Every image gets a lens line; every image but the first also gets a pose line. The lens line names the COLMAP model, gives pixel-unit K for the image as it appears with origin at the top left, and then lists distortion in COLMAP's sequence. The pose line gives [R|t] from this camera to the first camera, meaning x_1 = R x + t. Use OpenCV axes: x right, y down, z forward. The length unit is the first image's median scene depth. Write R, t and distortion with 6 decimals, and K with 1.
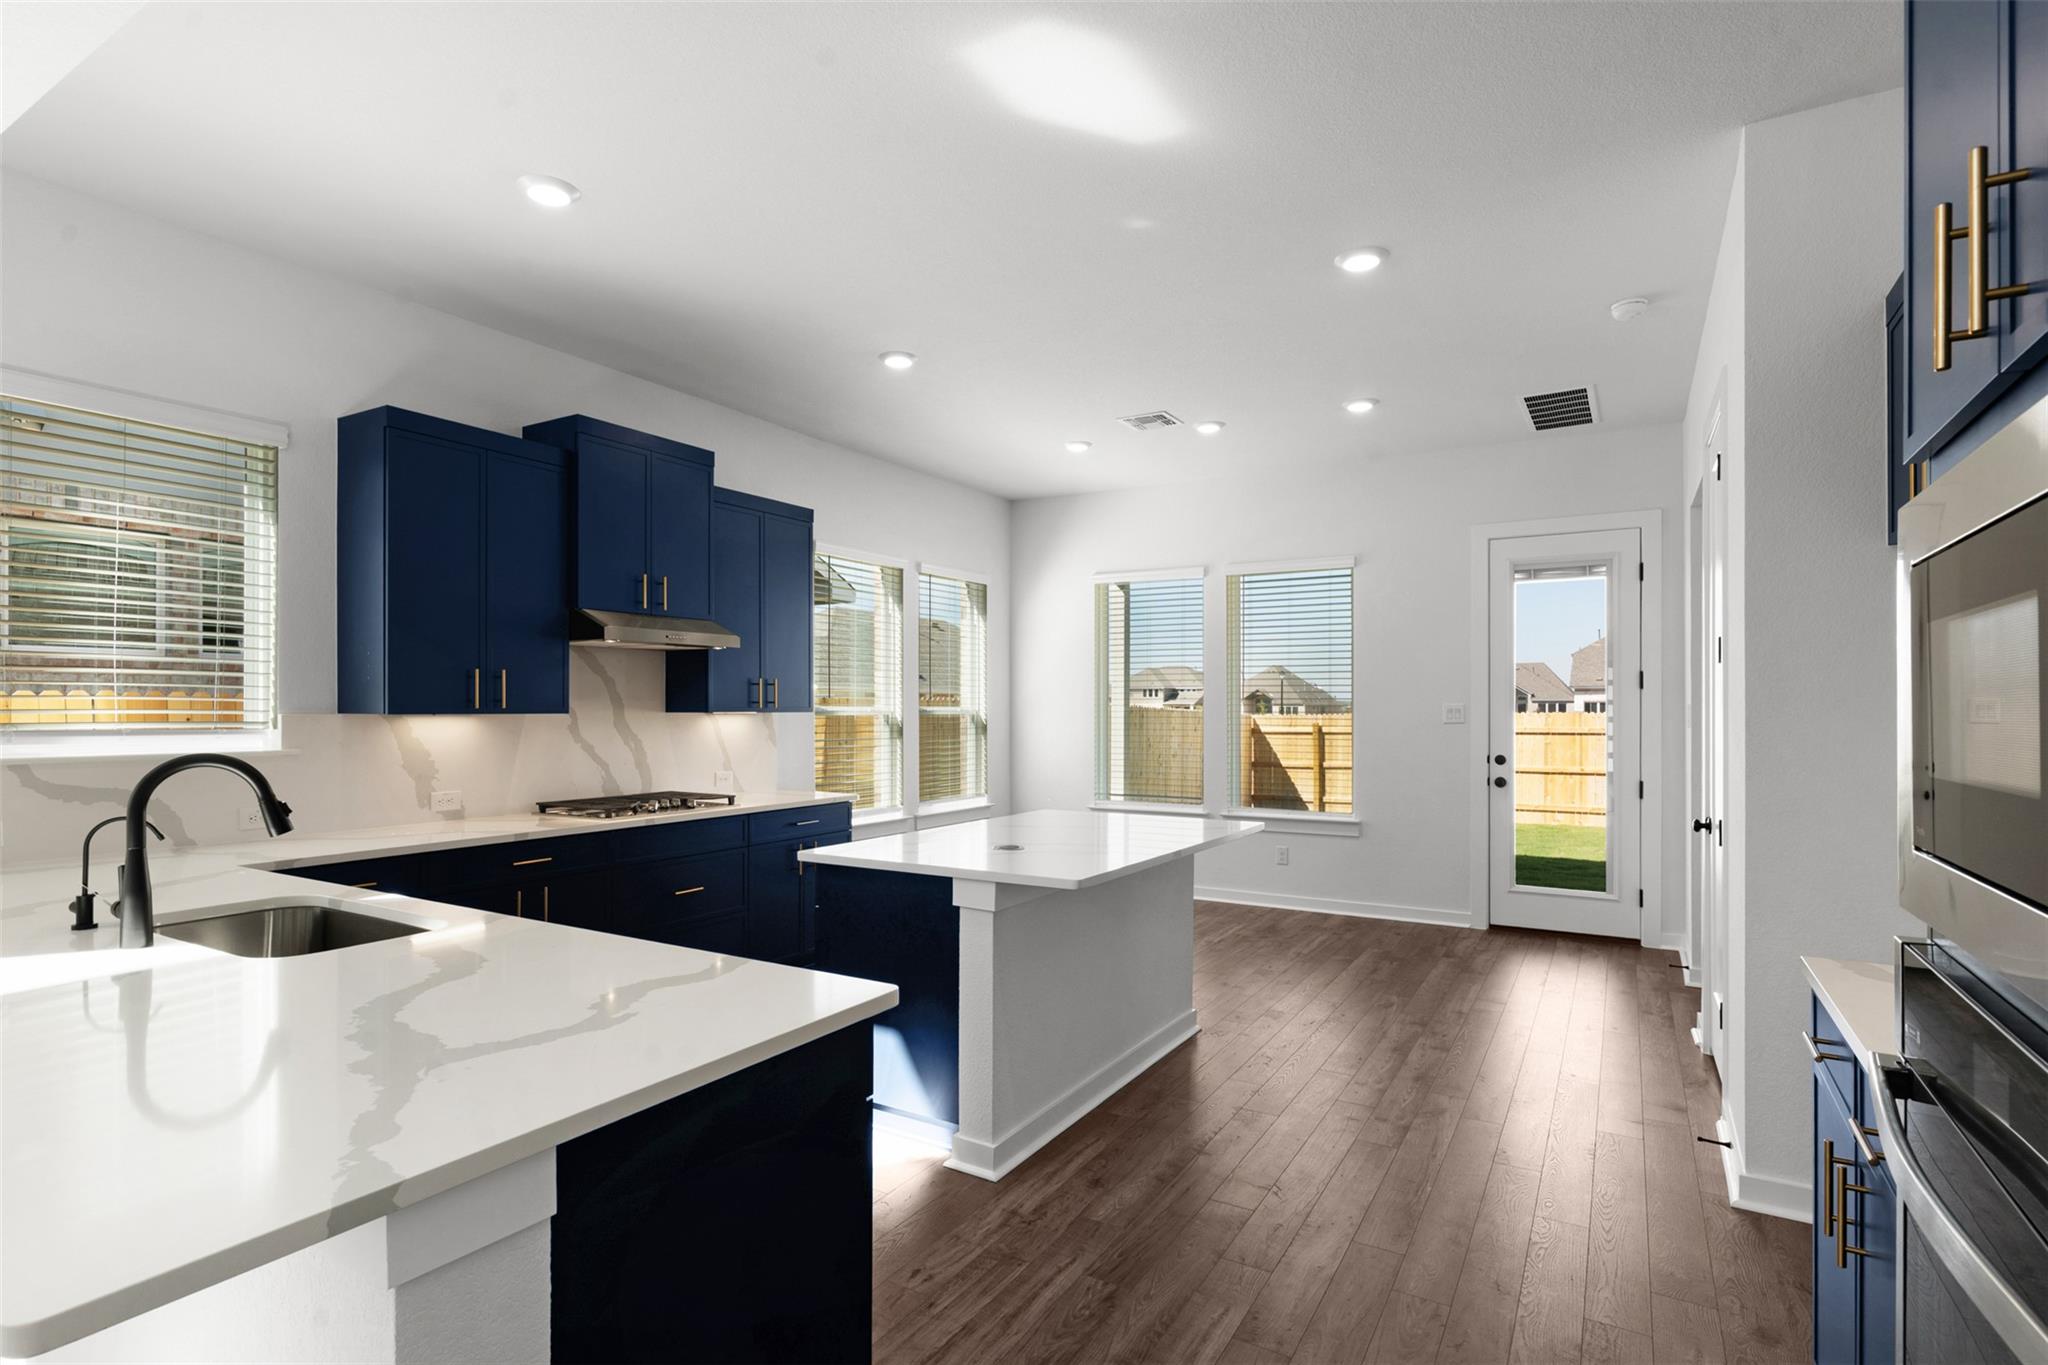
lens RADIAL K [[1031.5, 0, 986.2], [0, 1031.5, 703.0], [0, 0, 1]] dist [0.002051, 0.000253]
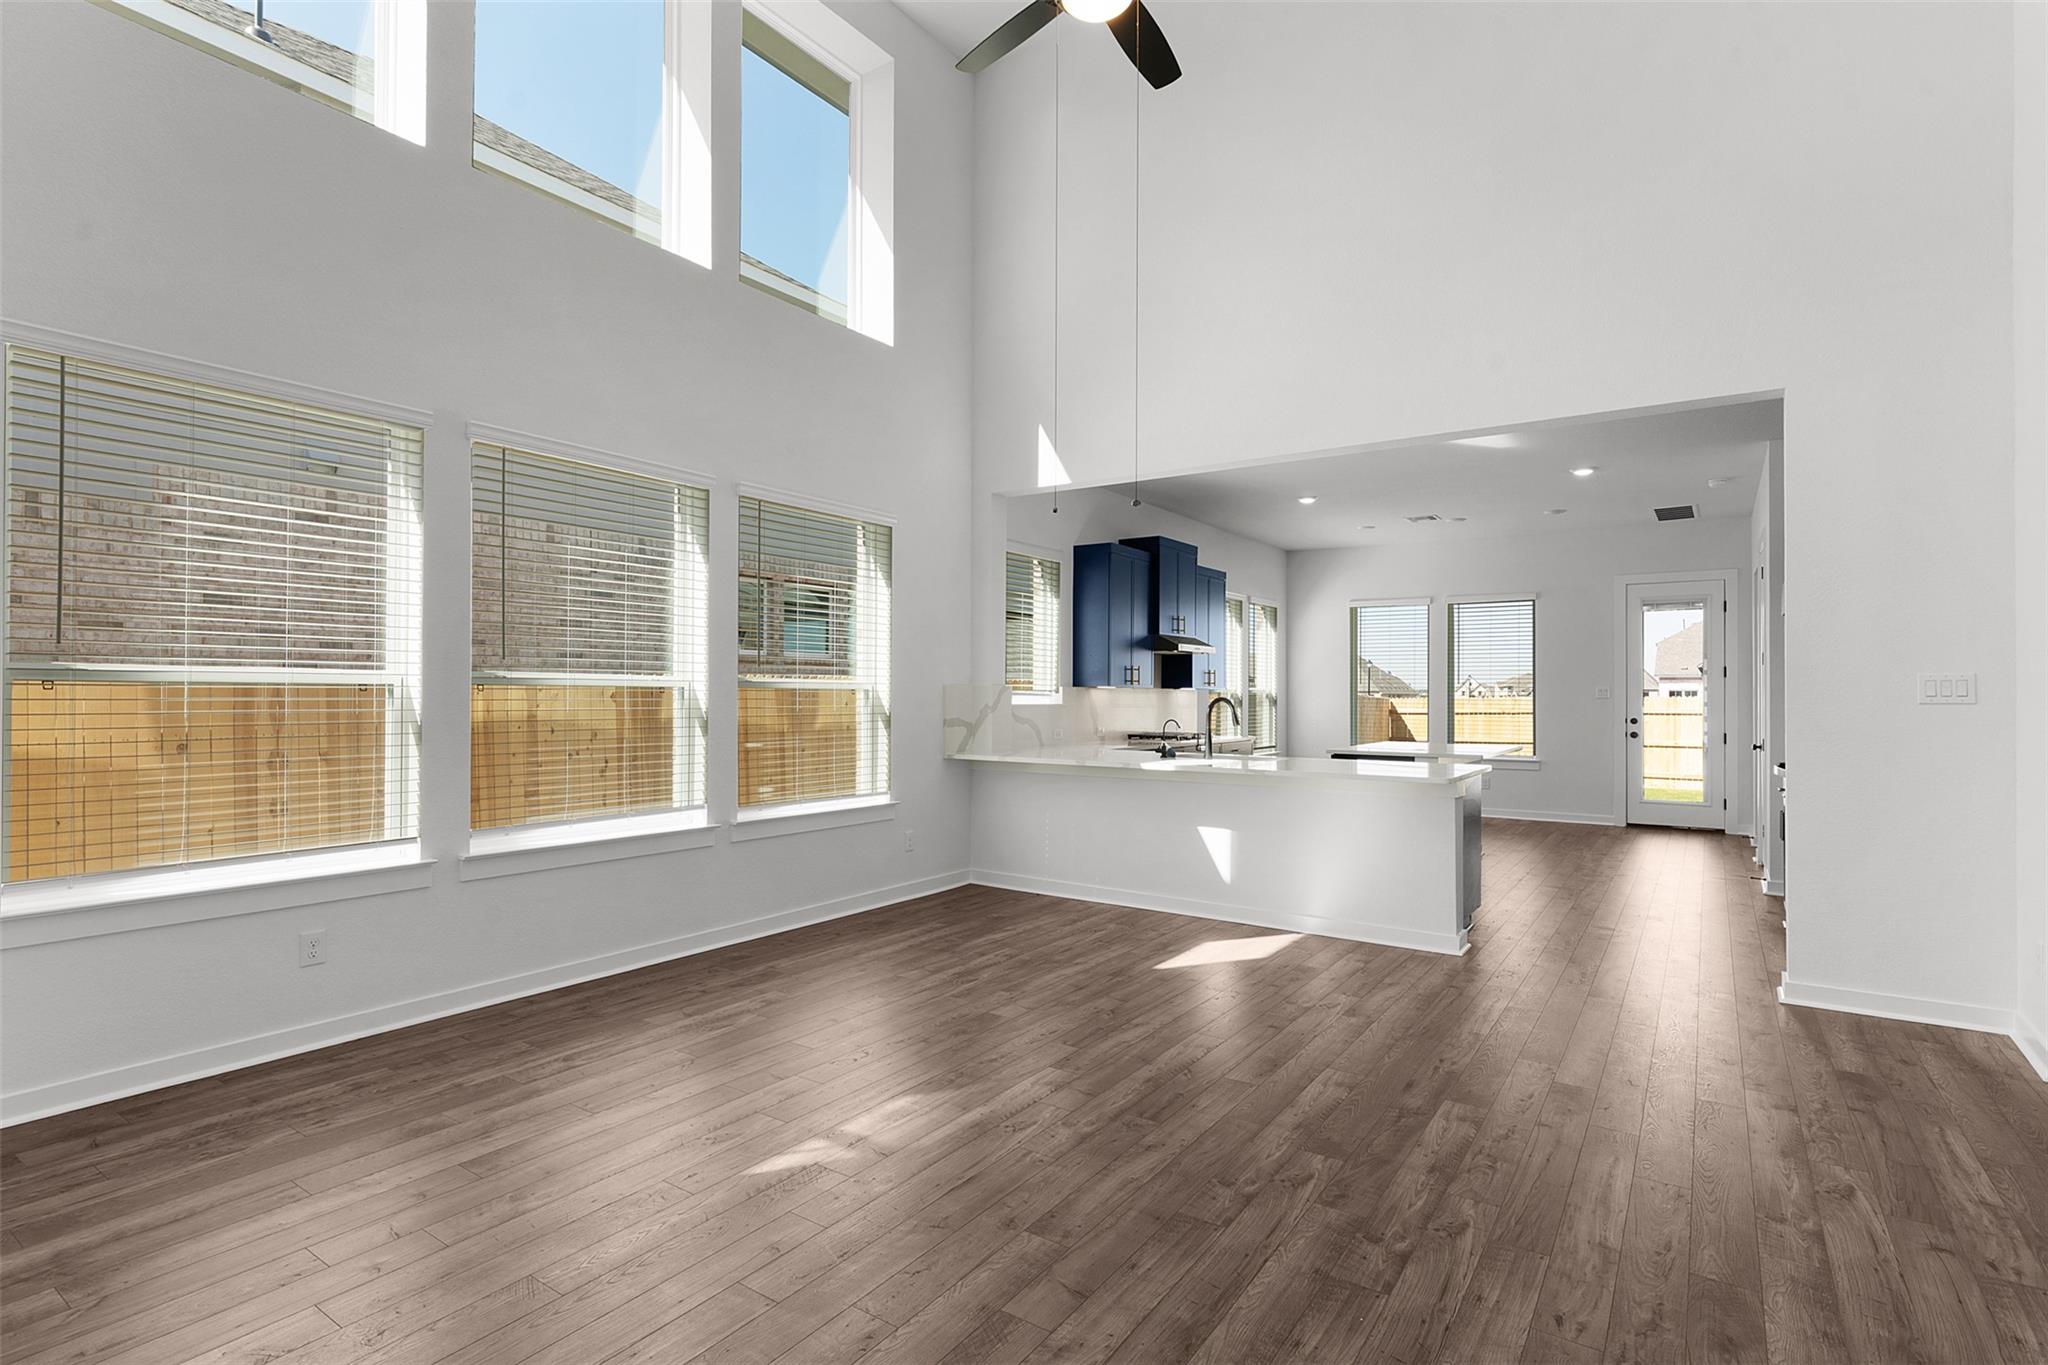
lens RADIAL K [[972.6, 0, 1024.0], [0, 972.6, 682.5], [0, 0, 1]] dist [0.001919, 0.000338]
pose [[0.998101, 0.002348, -0.061547, -0.403337], [-0.002770, 0.999973, -0.006776, 0.009241], [0.061530, 0.006933, 0.998081, -0.645882]]
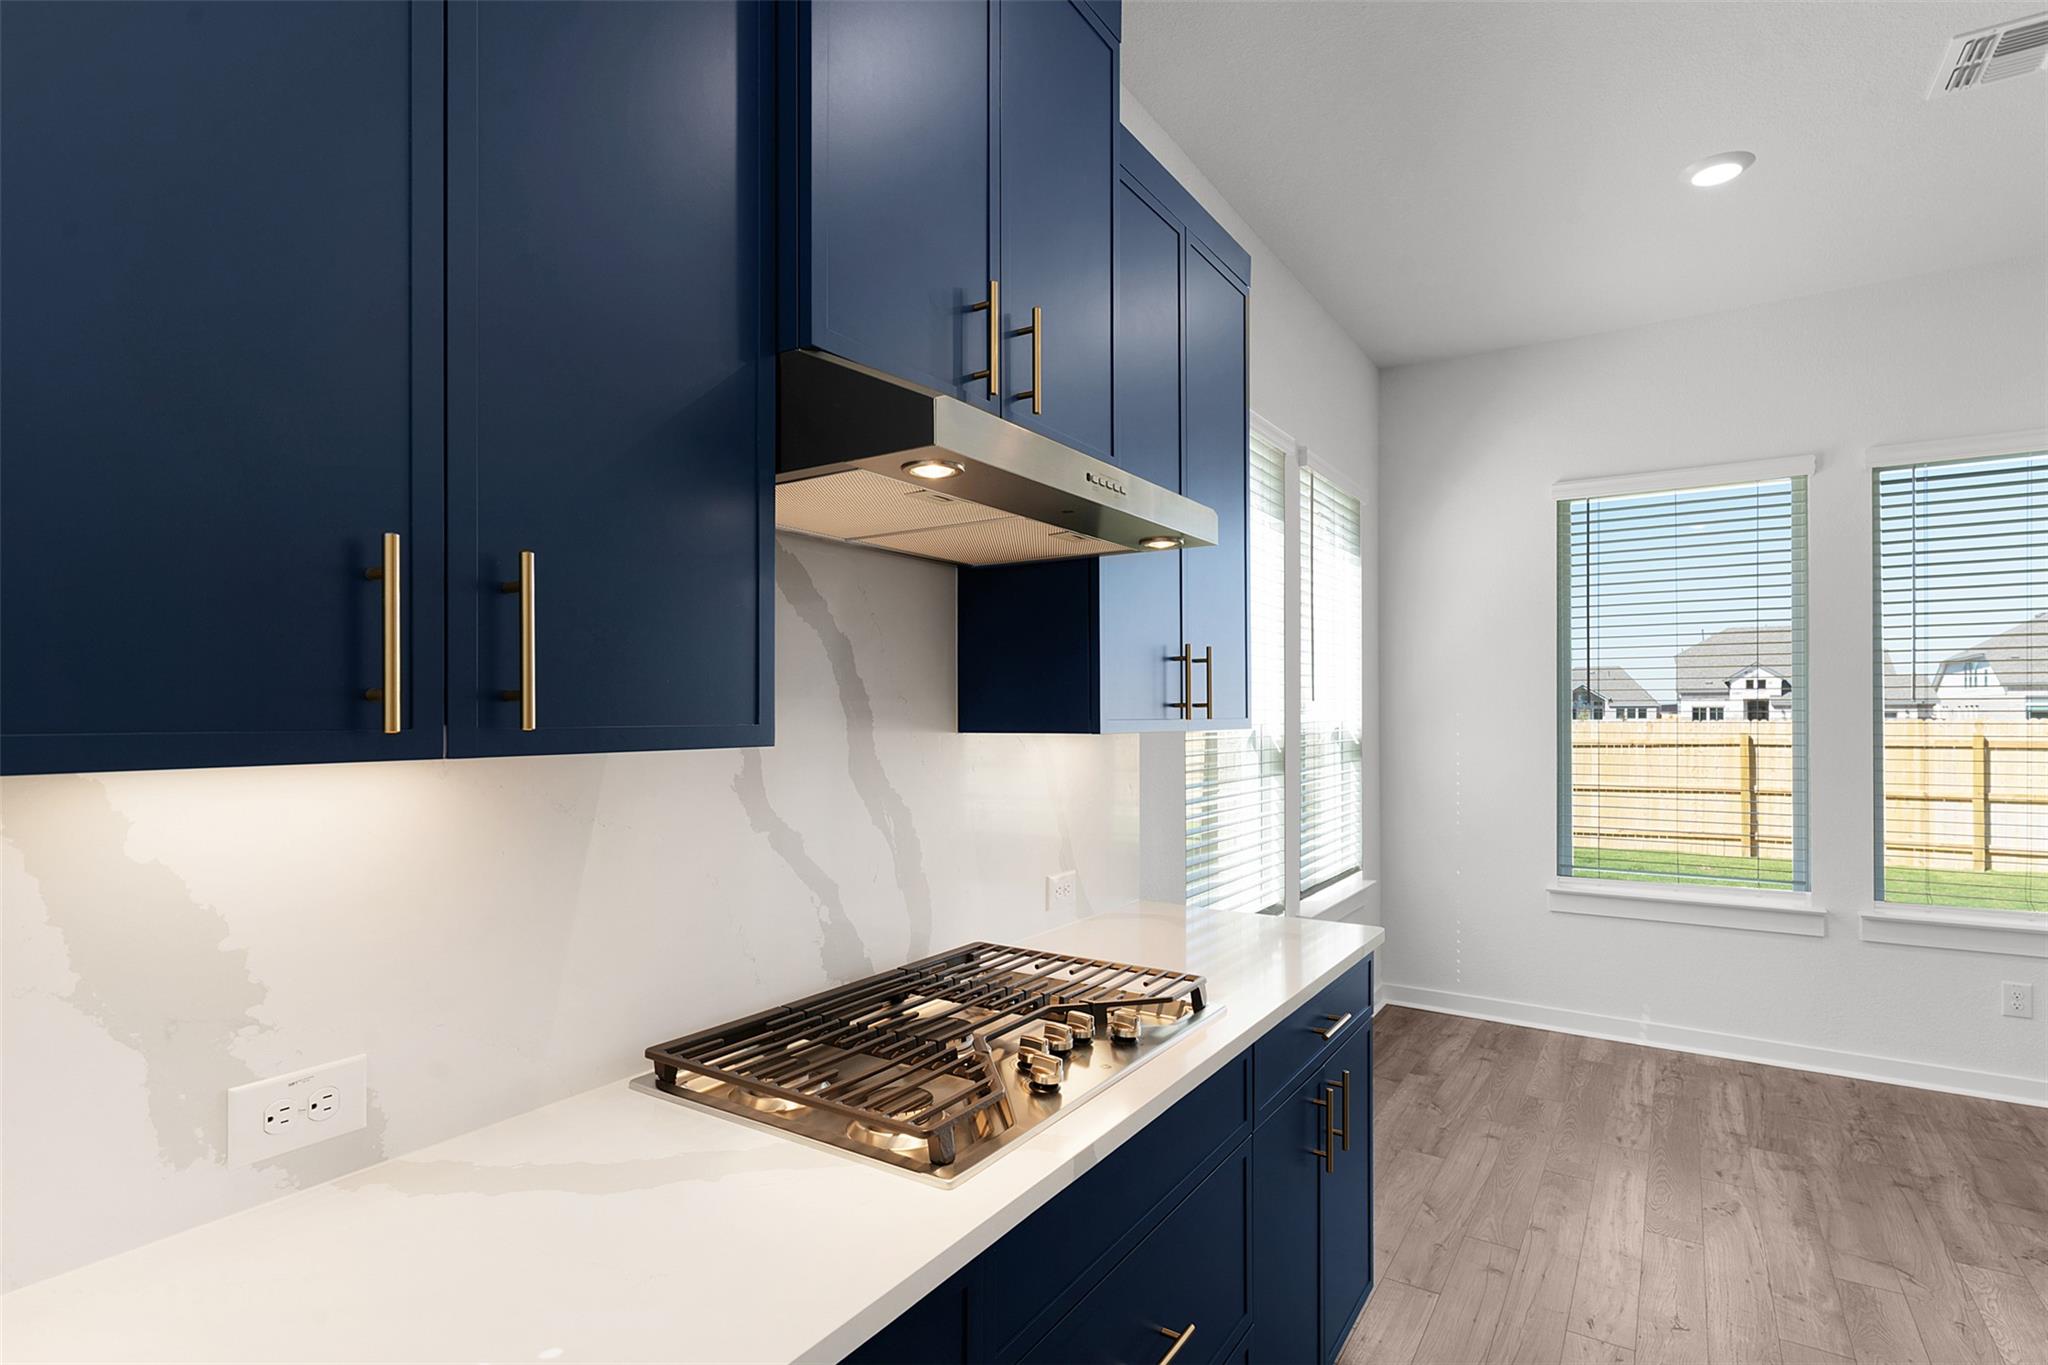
lens RADIAL K [[1031.5, 0, 986.2], [0, 1031.5, 703.0], [0, 0, 1]] dist [0.002051, 0.000253]
pose [[0.999294, -0.004977, -0.037246, -0.267157], [0.004663, 0.999953, -0.008505, 0.001389], [0.037286, 0.008325, 0.999270, 0.578770]]
